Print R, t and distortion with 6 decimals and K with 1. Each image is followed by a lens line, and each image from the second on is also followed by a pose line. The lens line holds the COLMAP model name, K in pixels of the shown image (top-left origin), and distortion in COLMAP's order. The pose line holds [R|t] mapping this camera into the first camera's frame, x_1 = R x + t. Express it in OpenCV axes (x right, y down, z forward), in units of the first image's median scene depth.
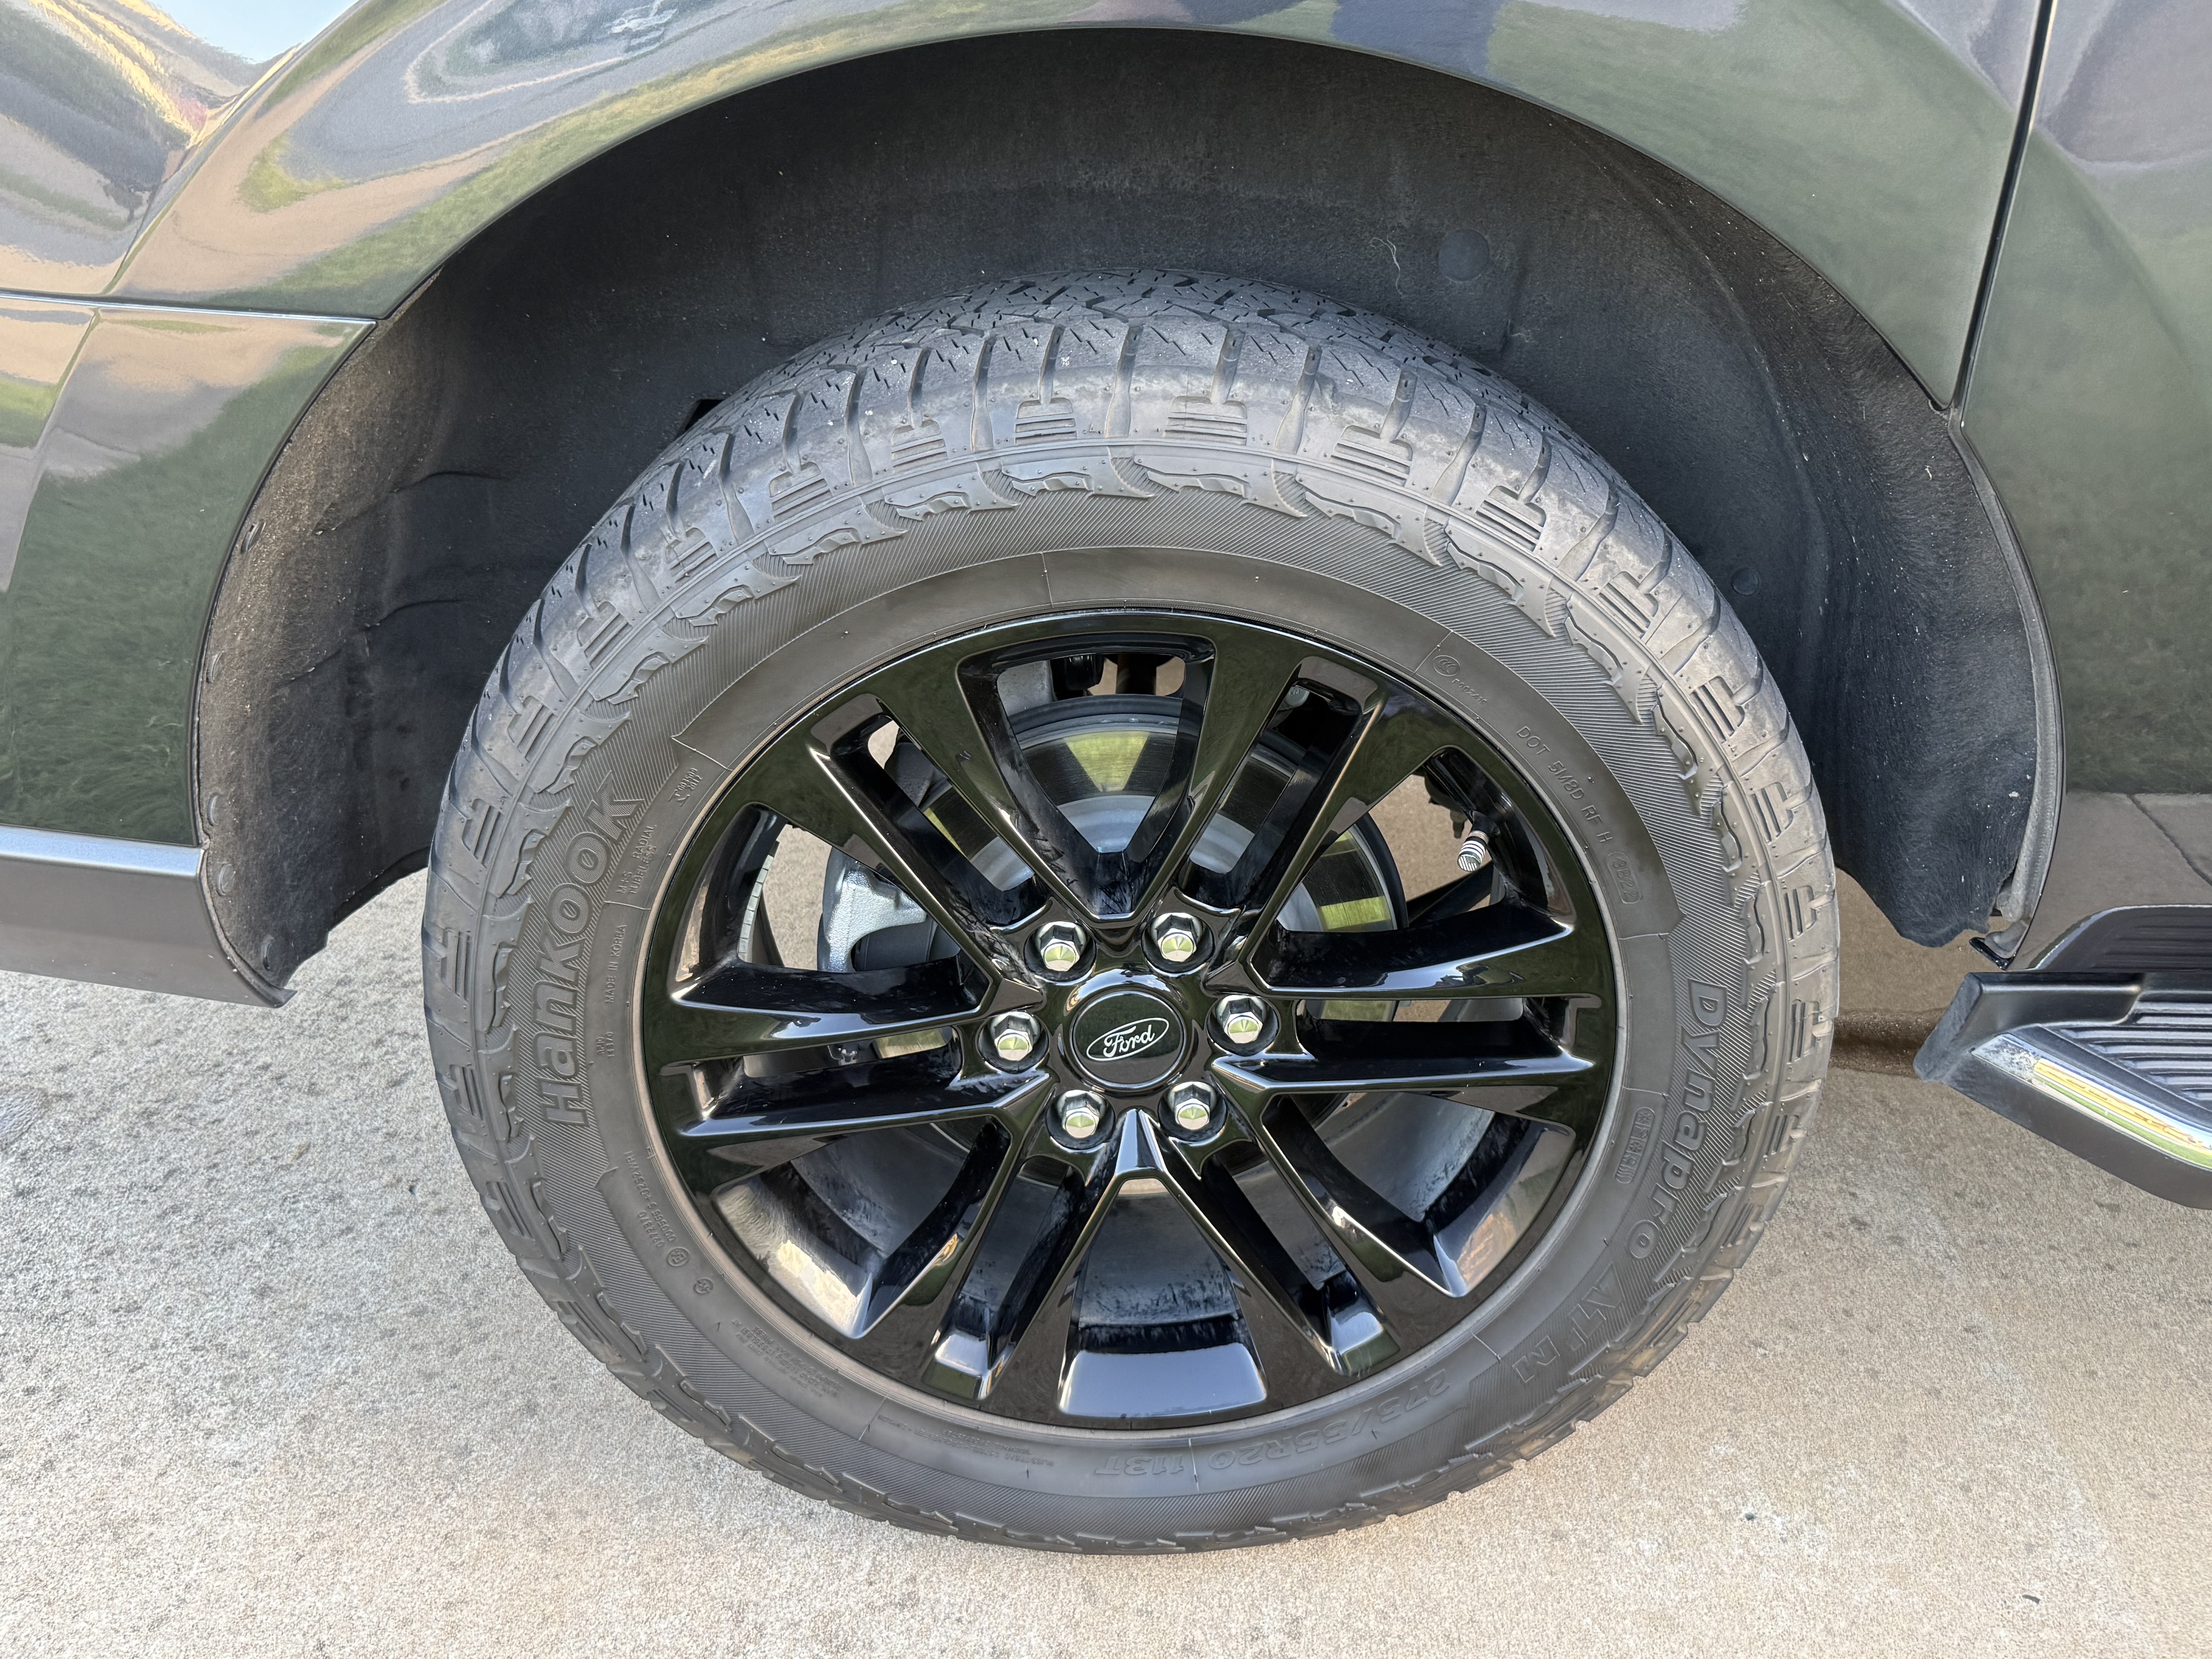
lens RADIAL K [[1779.9, 0, 1109.2], [0, 1779.9, 826.7], [0, 0, 1]] dist [0.039842, 0.002305]
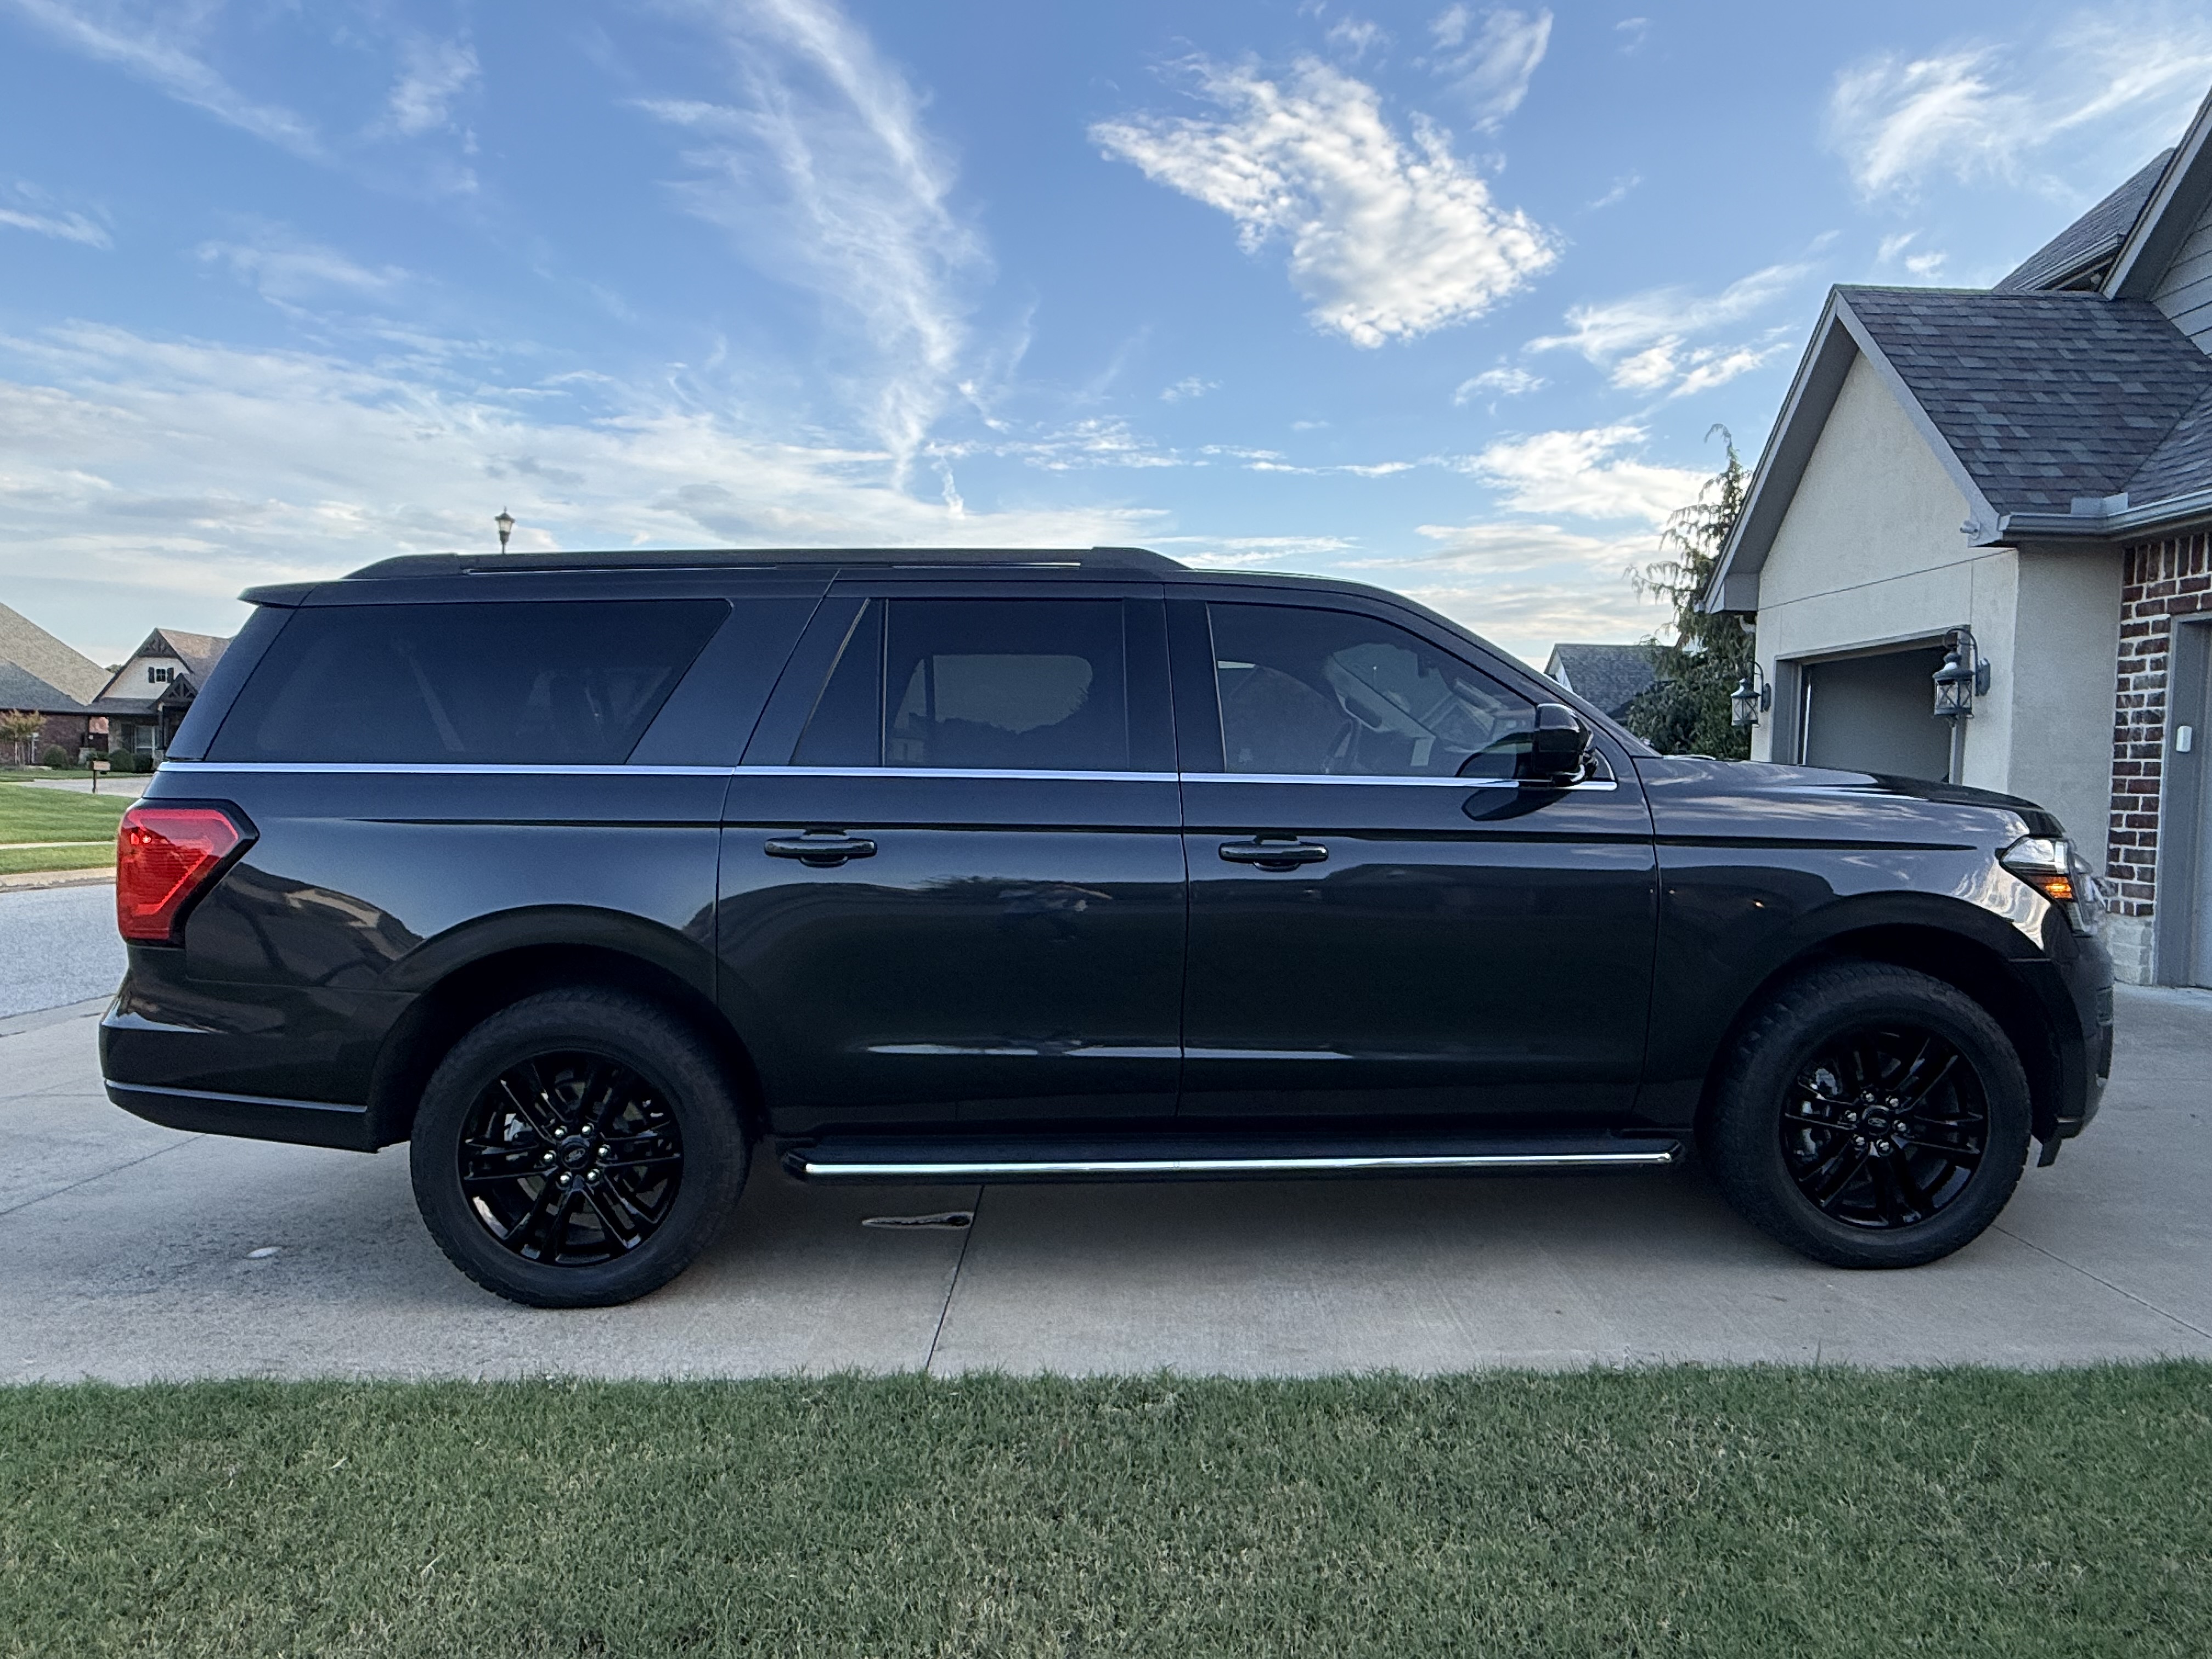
lens RADIAL K [[1349.3, 0, 1111.9], [0, 1349.3, 831.9], [0, 0, 1]] dist [0.002684, 0.000516]
pose [[0.998711, -0.008269, 0.050074, 1.349984], [0.027970, 0.912956, -0.407099, 0.905633], [-0.042349, 0.407975, 0.912010, -2.757637]]
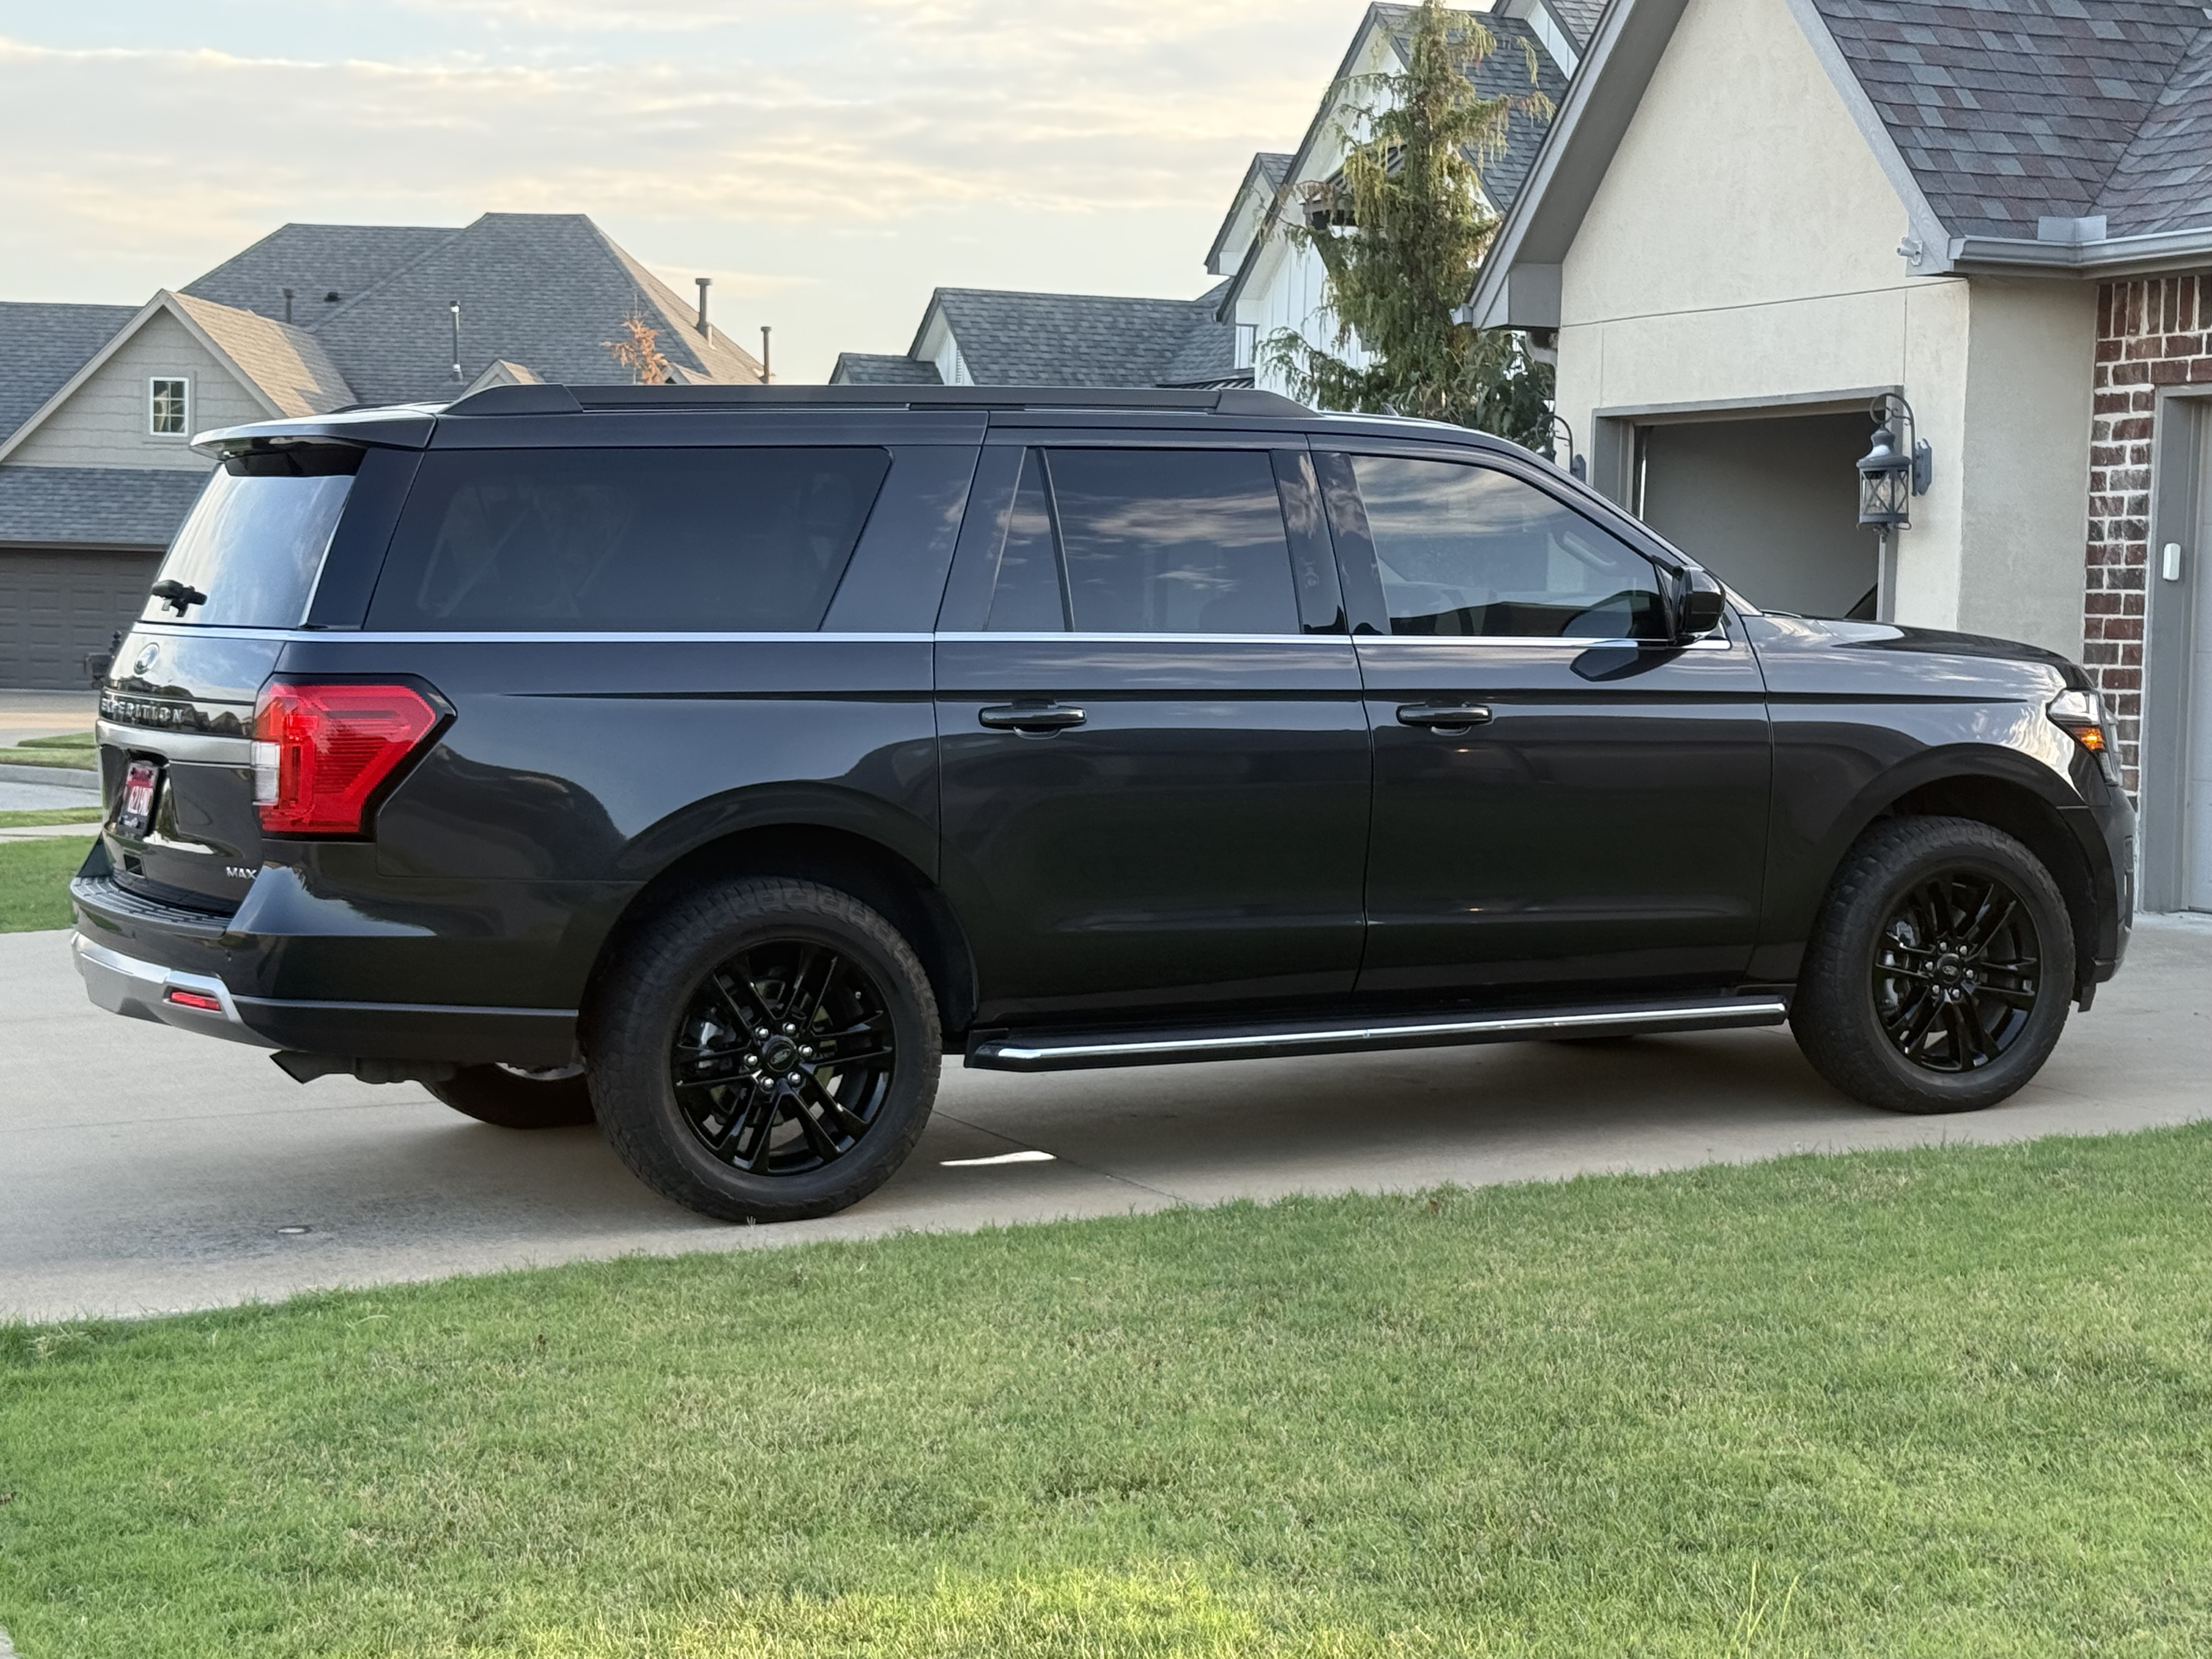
lens RADIAL K [[3845.3, 0, 1104.3], [0, 3845.3, 829.4], [0, 0, 1]] dist [0.178273, 0.000000]
pose [[0.894606, -0.036215, 0.445386, -3.694710], [0.206148, 0.917757, -0.339447, 3.190057], [-0.396463, 0.395487, 0.828497, -7.737520]]
